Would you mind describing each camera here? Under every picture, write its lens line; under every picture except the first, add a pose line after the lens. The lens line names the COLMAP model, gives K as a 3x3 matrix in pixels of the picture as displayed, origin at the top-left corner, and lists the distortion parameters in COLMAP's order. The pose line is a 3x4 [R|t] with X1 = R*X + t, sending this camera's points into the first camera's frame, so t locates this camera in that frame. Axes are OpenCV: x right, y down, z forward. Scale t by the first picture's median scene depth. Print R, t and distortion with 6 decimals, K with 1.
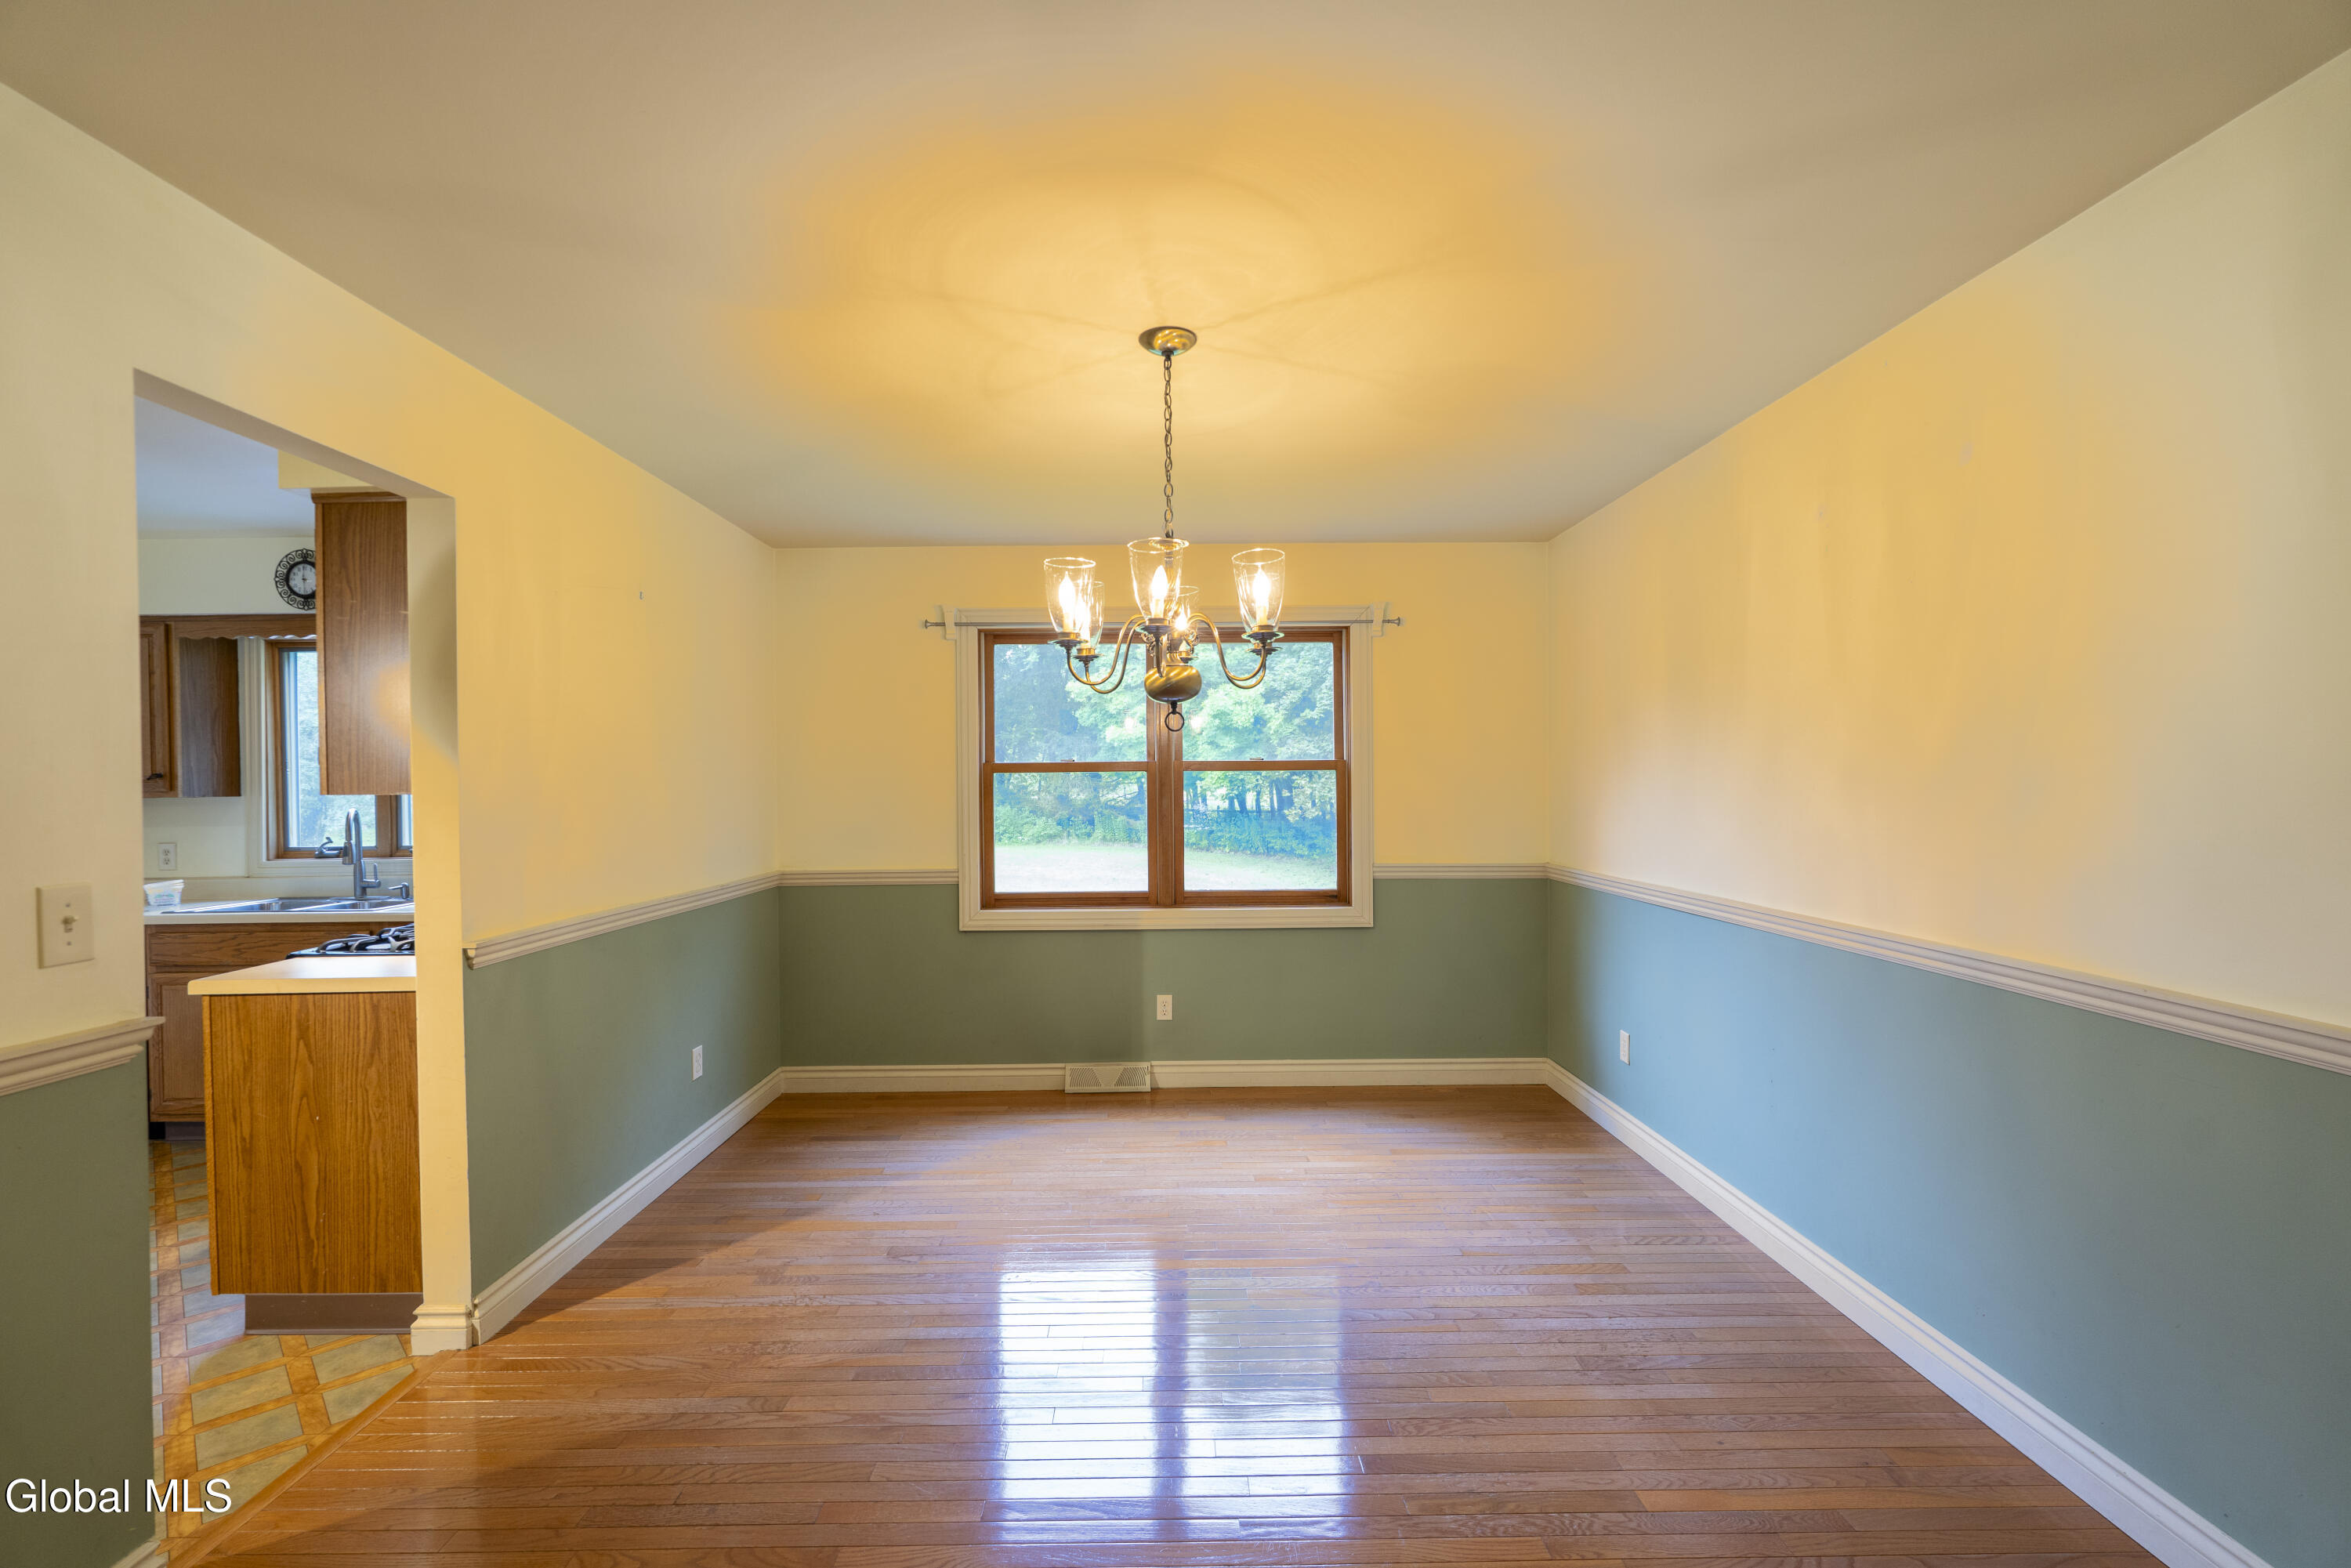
lens RADIAL K [[1027.9, 0, 1156.0], [0, 1027.9, 797.6], [0, 0, 1]] dist [-0.005236, -0.000343]
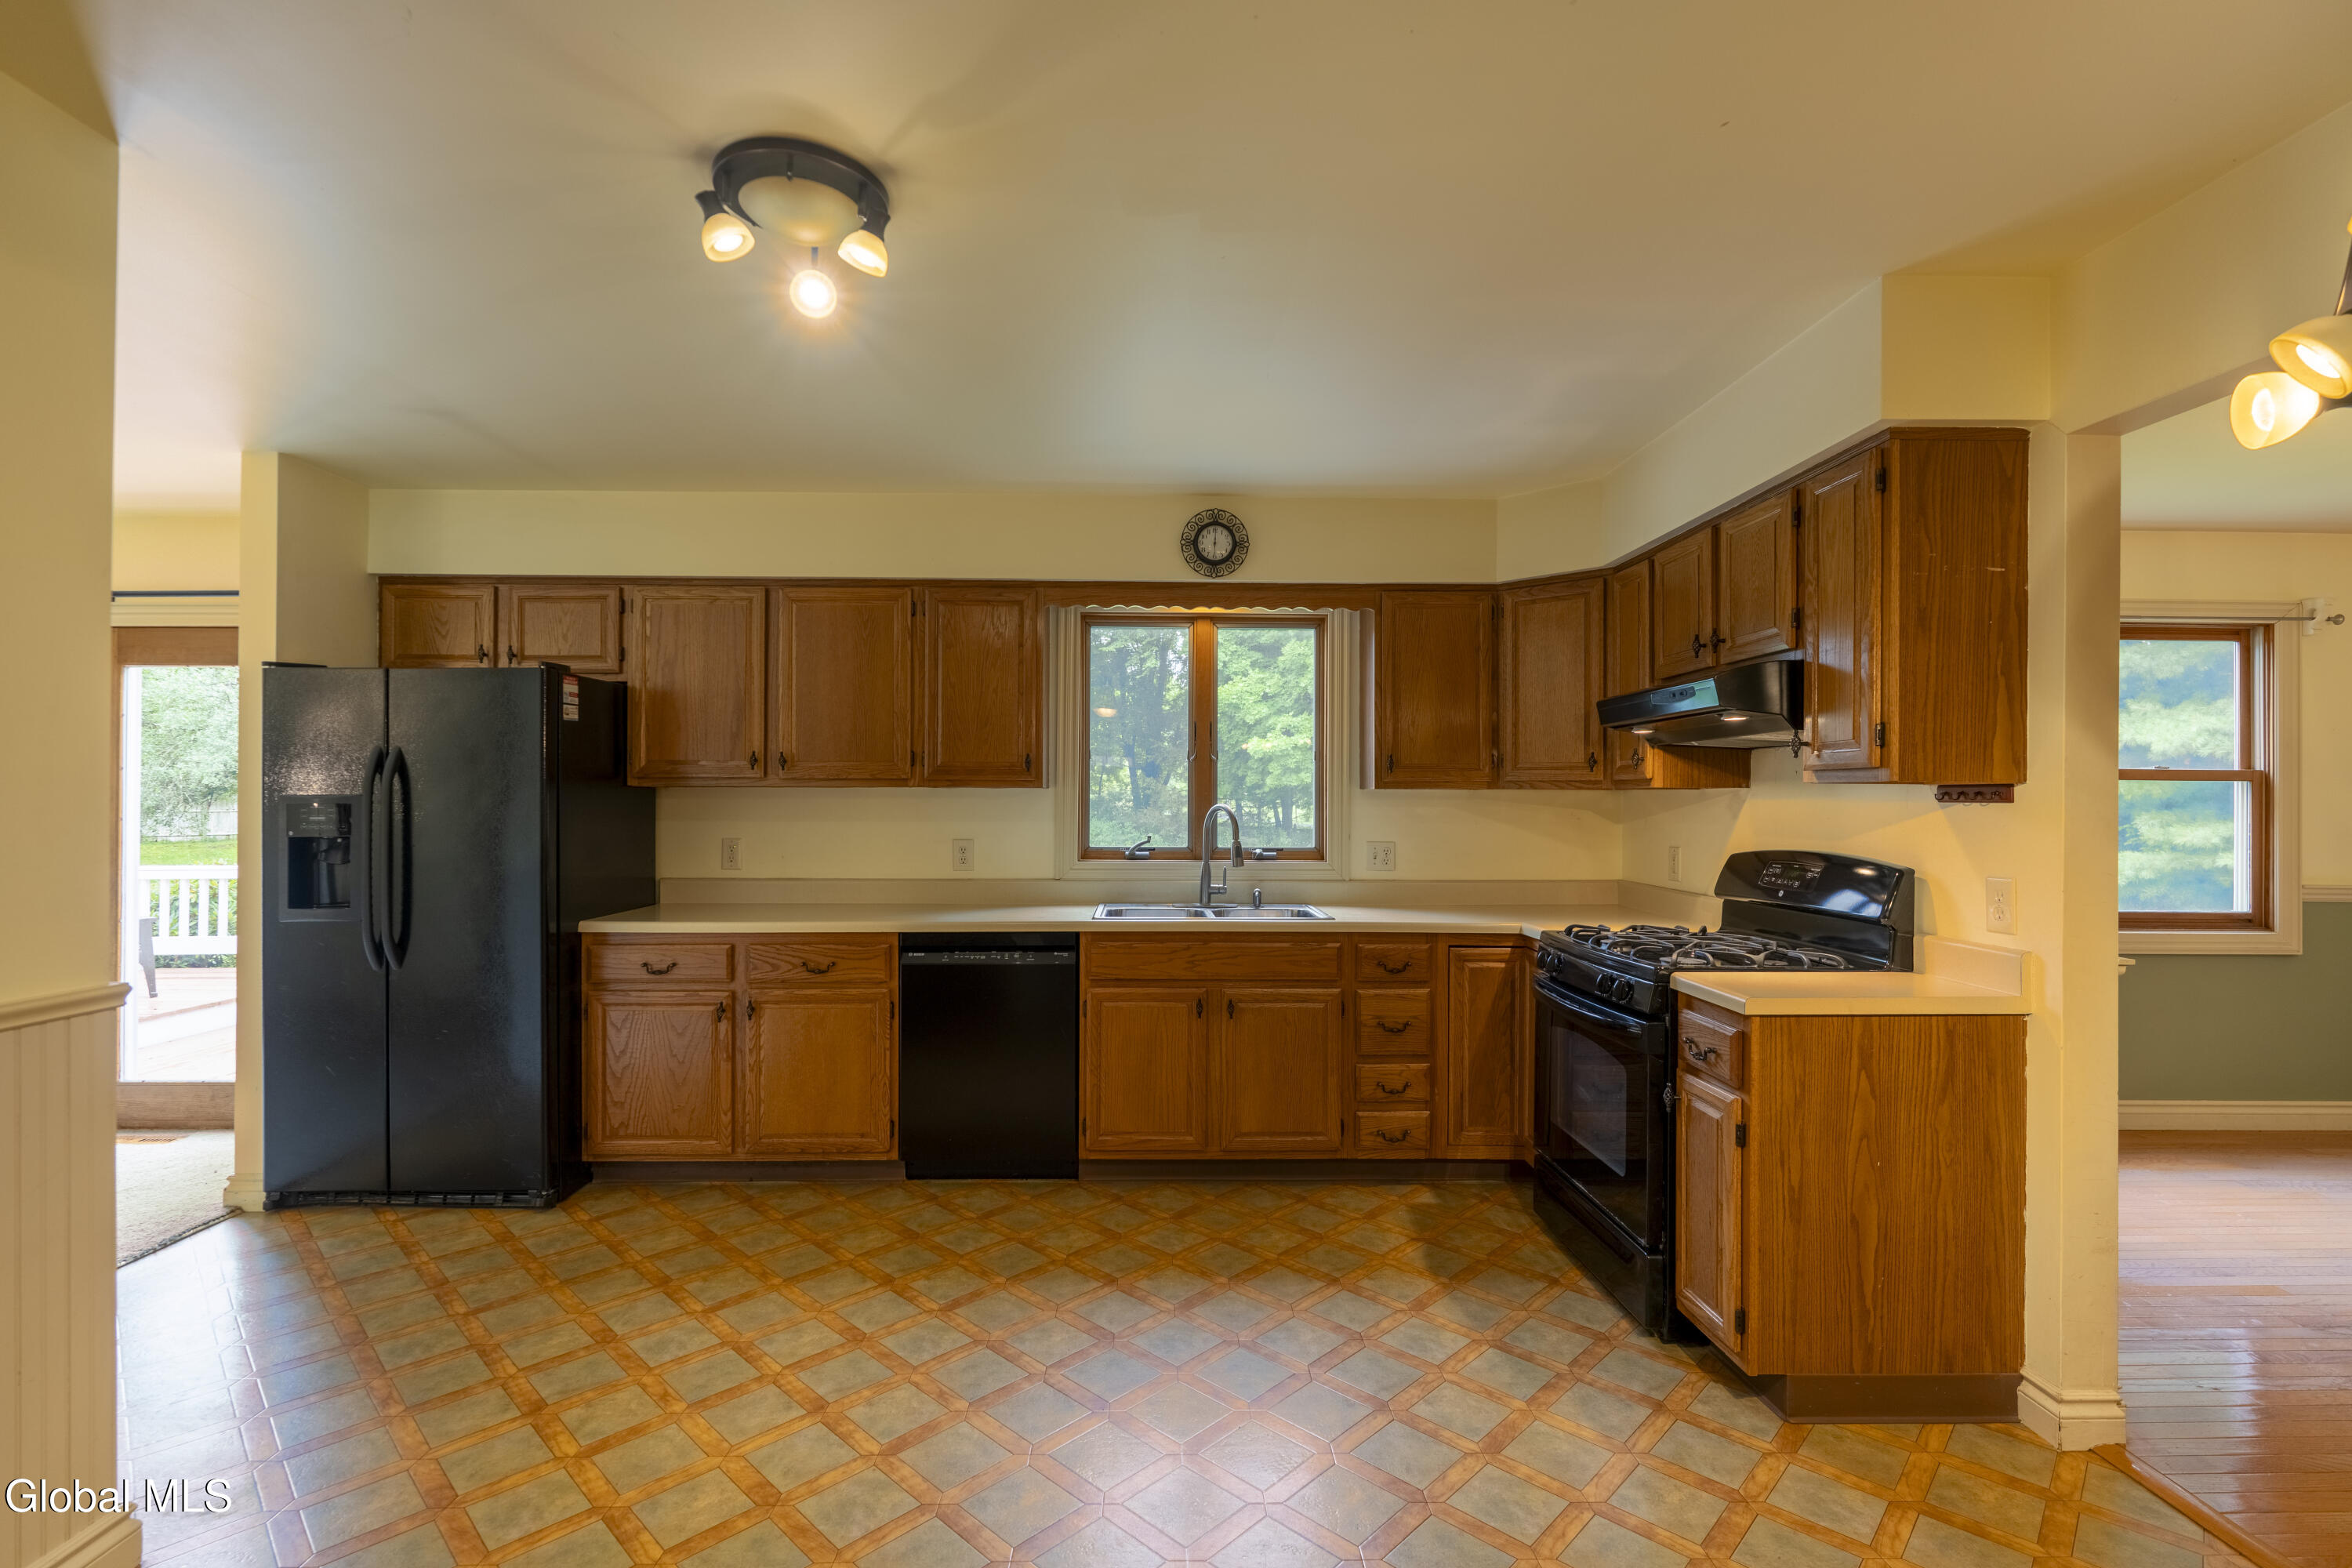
lens RADIAL K [[1070.0, 0, 1176.5], [0, 1070.0, 805.5], [0, 0, 1]] dist [0.013532, 0.000015]
pose [[0.999340, 0.017942, 0.031592, -1.429270], [-0.017662, 0.999803, -0.009091, 0.035966], [-0.031749, 0.008527, 0.999460, 0.126983]]
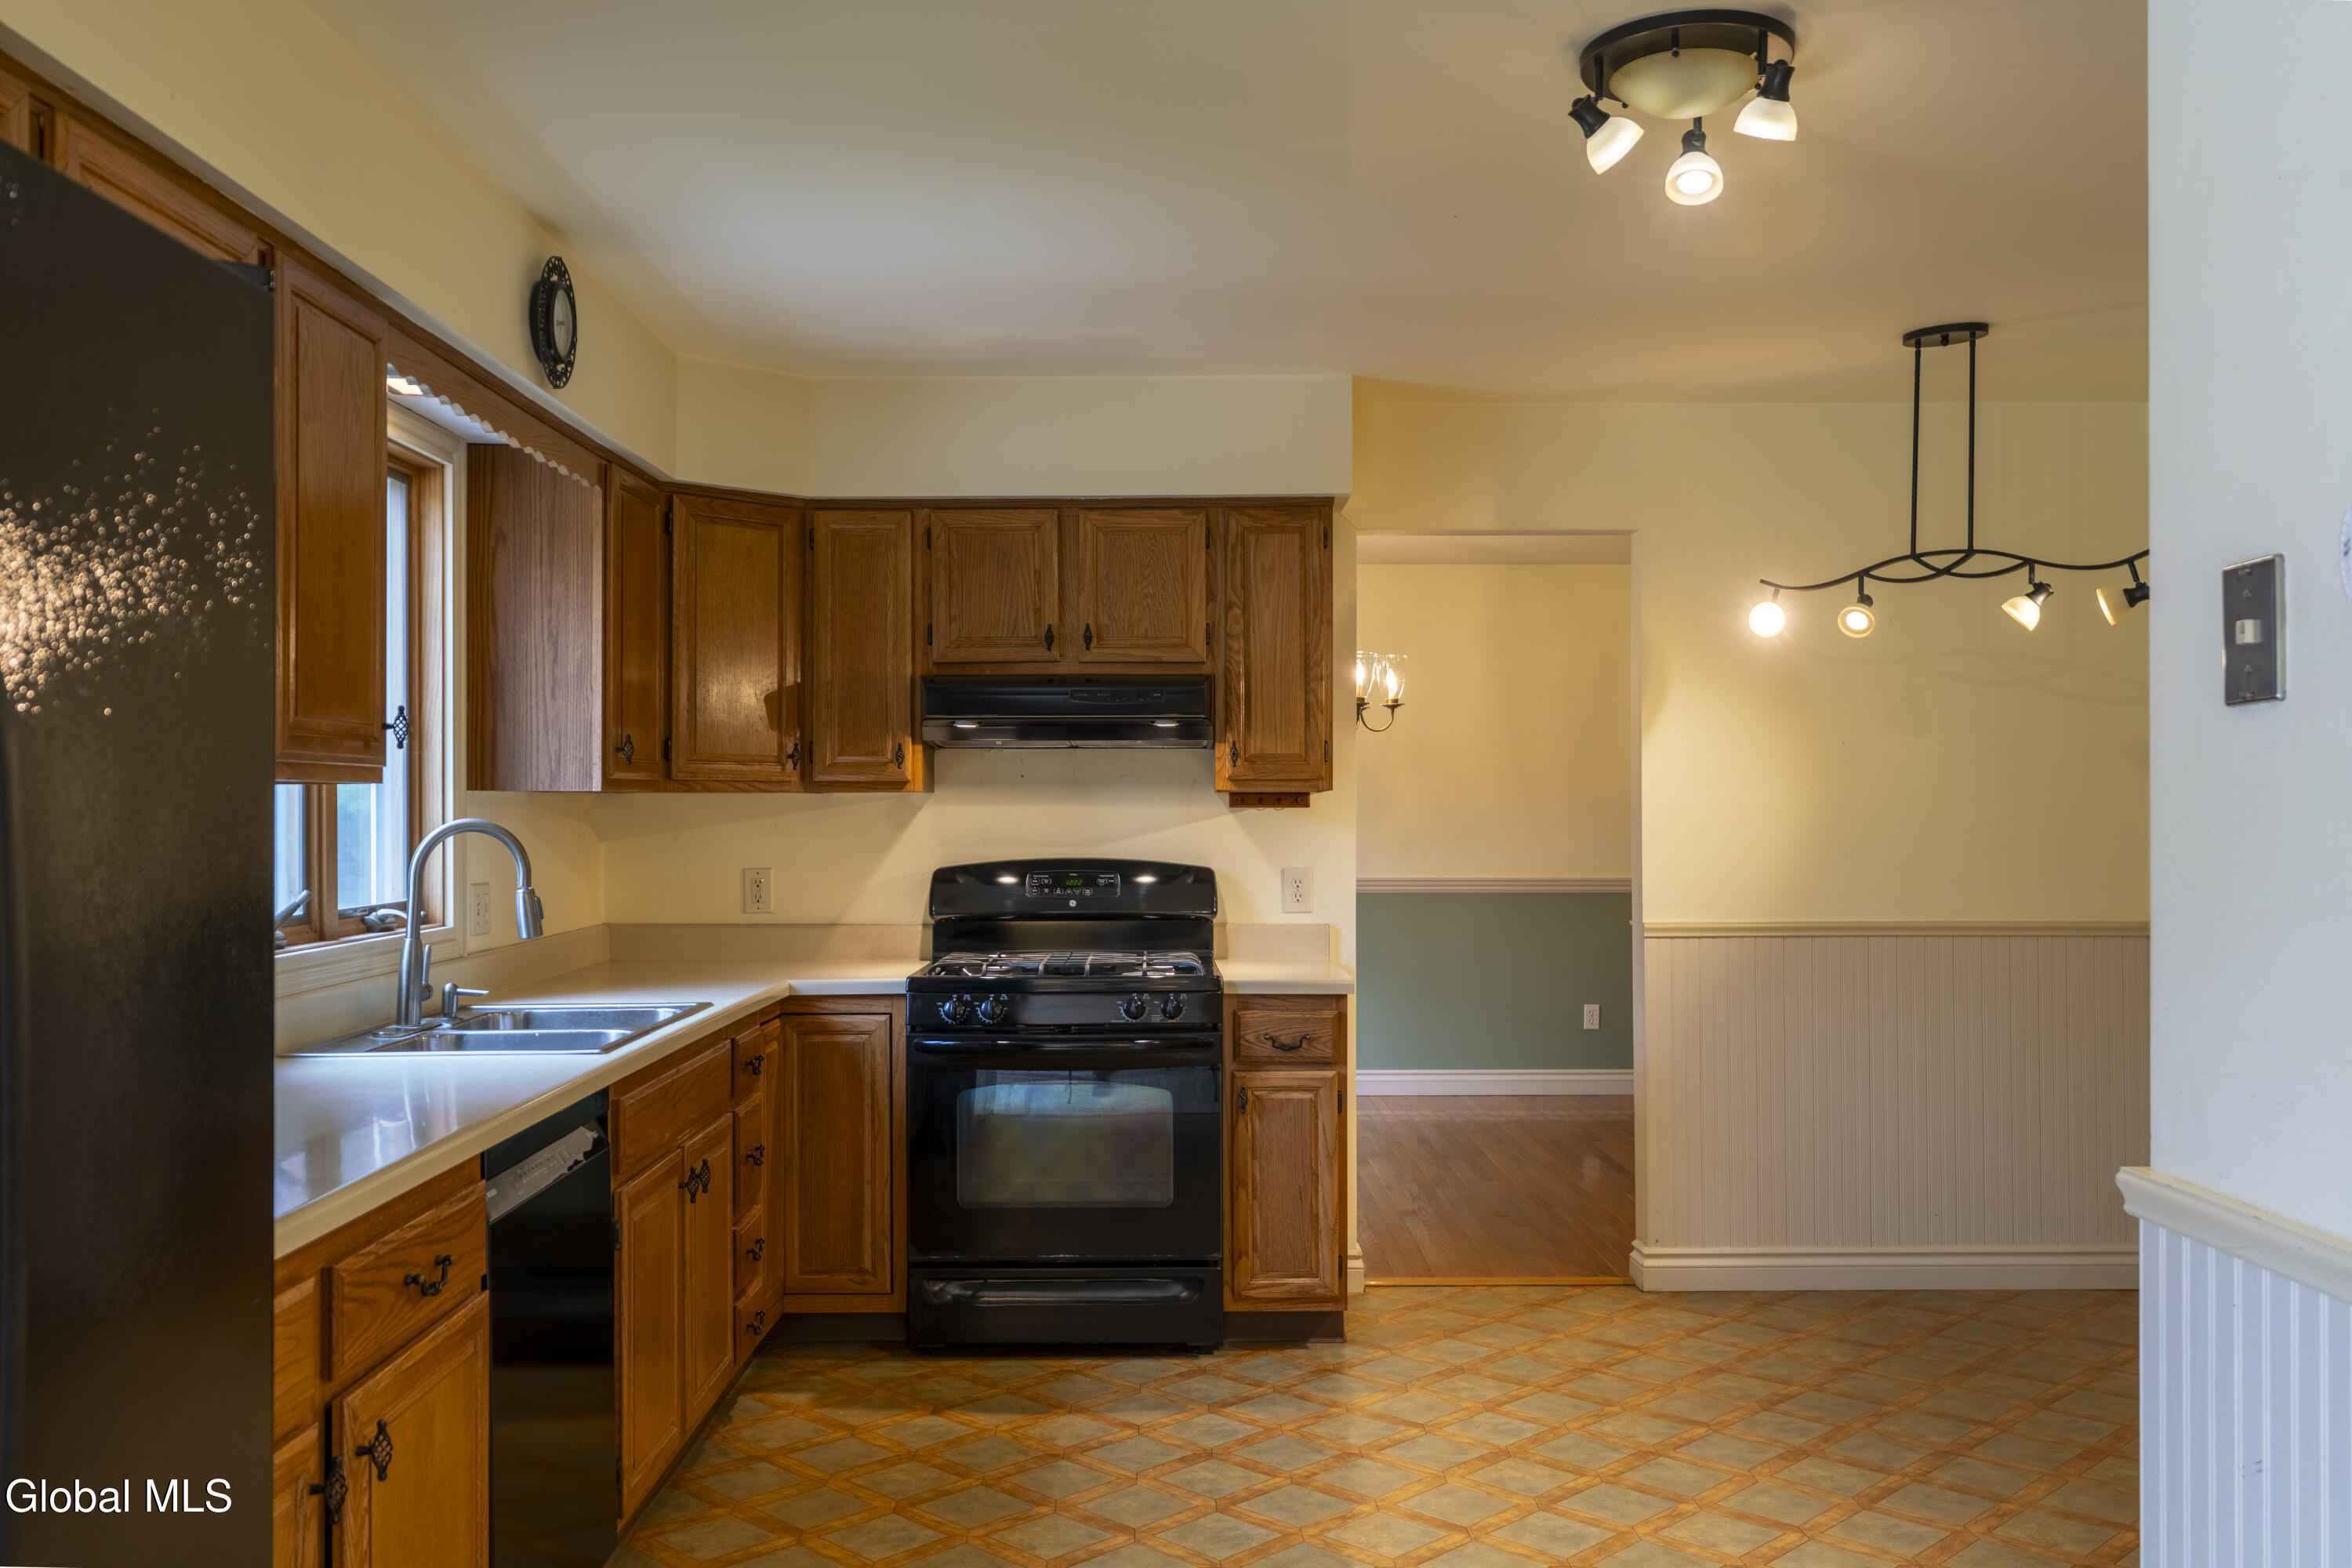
lens RADIAL K [[1985.4, 0, 1176.3], [0, 1985.4, 784.9], [0, 0, 1]] dist [0.010999, 0.001919]
pose [[-0.010421, 0.020520, 0.999735, -2.715205], [0.013869, 0.999696, -0.020374, 0.030027], [-0.999850, 0.013653, -0.010702, 1.111986]]
